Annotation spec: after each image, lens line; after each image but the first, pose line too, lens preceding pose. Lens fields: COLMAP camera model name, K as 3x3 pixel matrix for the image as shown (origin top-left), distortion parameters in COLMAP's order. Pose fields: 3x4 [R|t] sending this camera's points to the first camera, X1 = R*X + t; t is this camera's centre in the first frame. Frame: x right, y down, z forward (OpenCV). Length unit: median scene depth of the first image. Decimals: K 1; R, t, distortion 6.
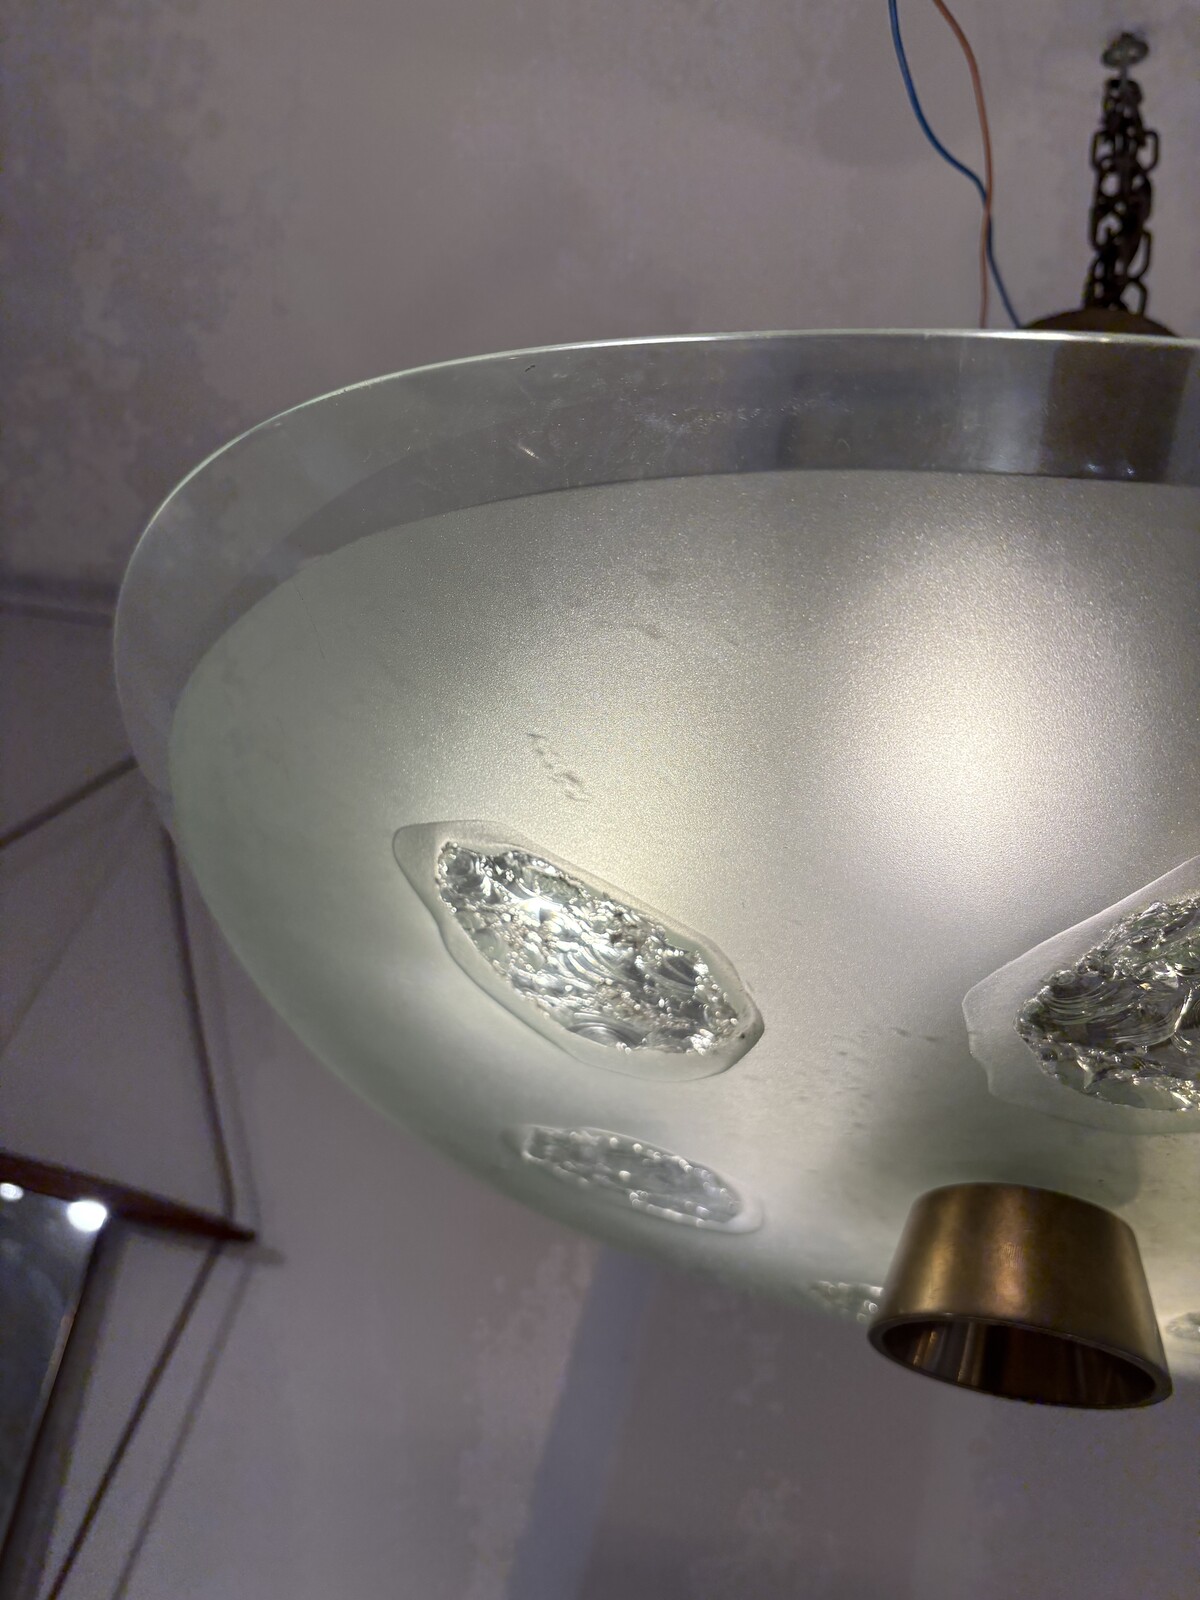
lens RADIAL K [[1207.4, 0, 603.0], [0, 1207.4, 797.8], [0, 0, 1]] dist [0.013660, -0.038260]
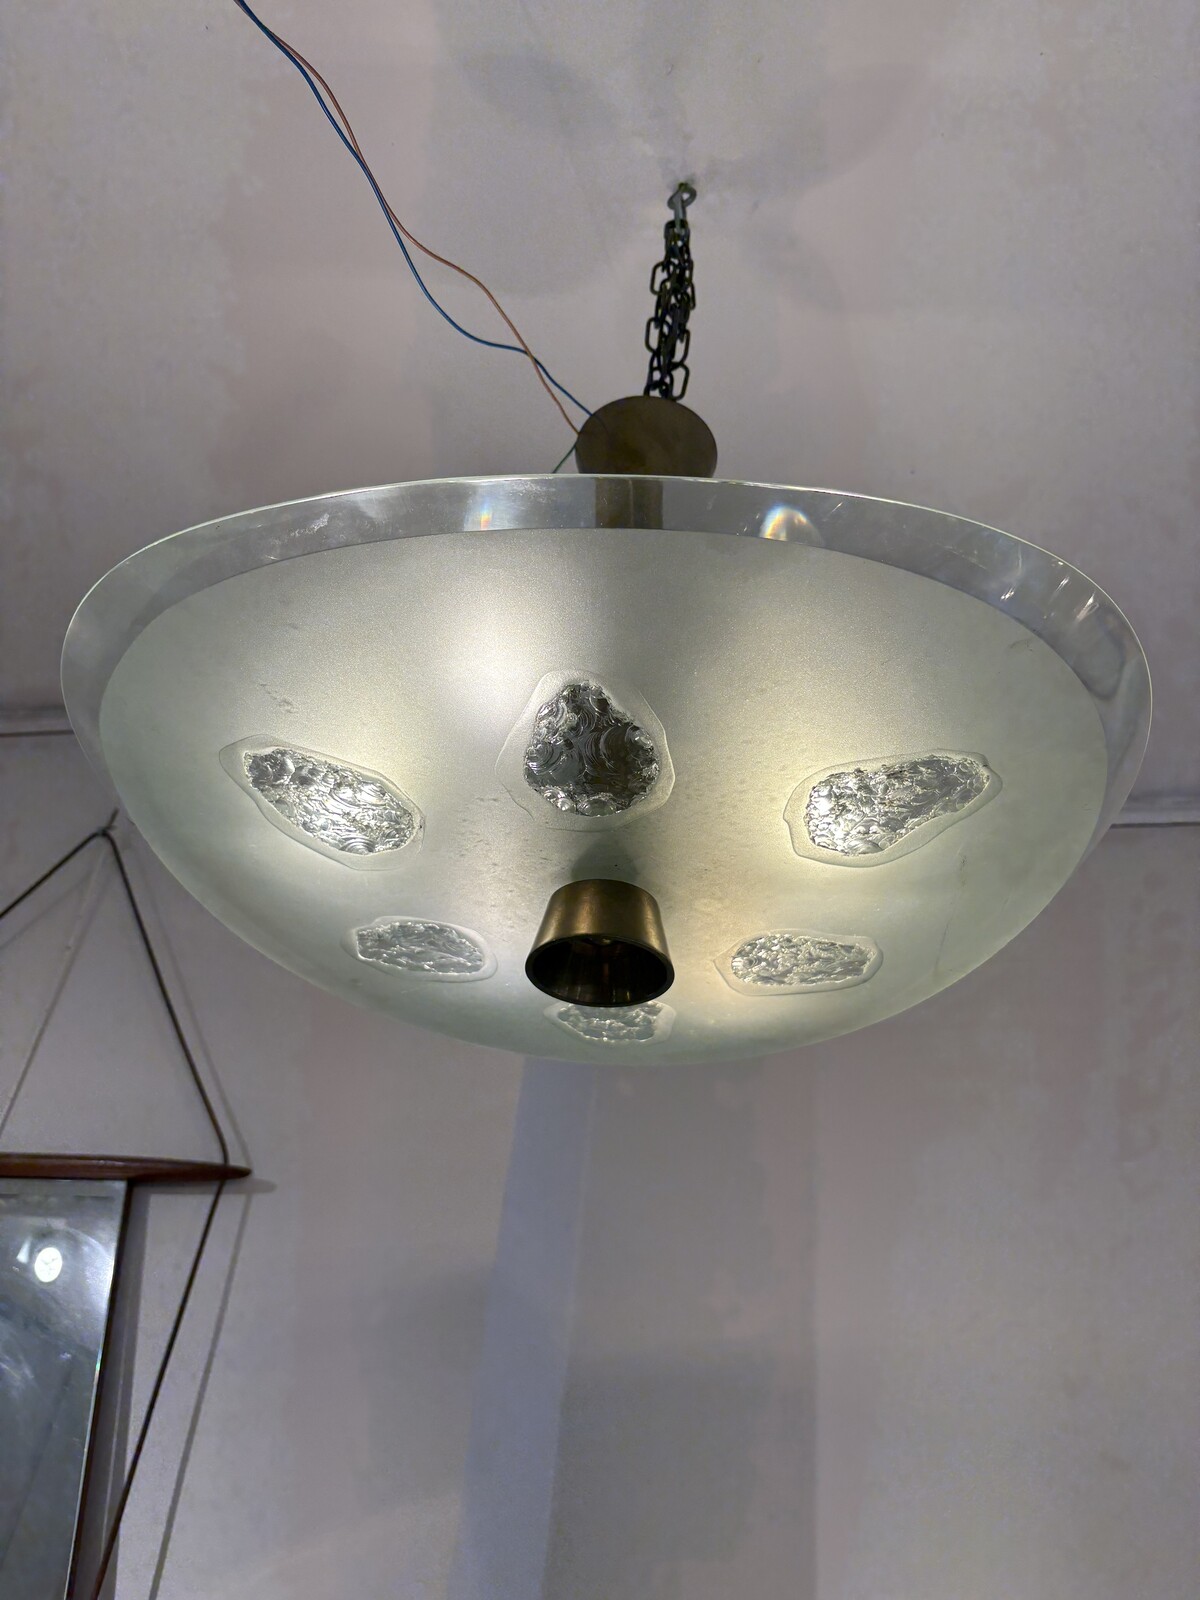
lens RADIAL K [[1207.4, 0, 636.3], [0, 1207.4, 799.1], [0, 0, 1]] dist [0.013660, -0.038260]
pose [[0.980911, -0.185420, 0.058593, 0.188071], [0.186922, 0.982145, -0.021252, 0.138506], [-0.053606, 0.031798, 0.998056, -0.516757]]
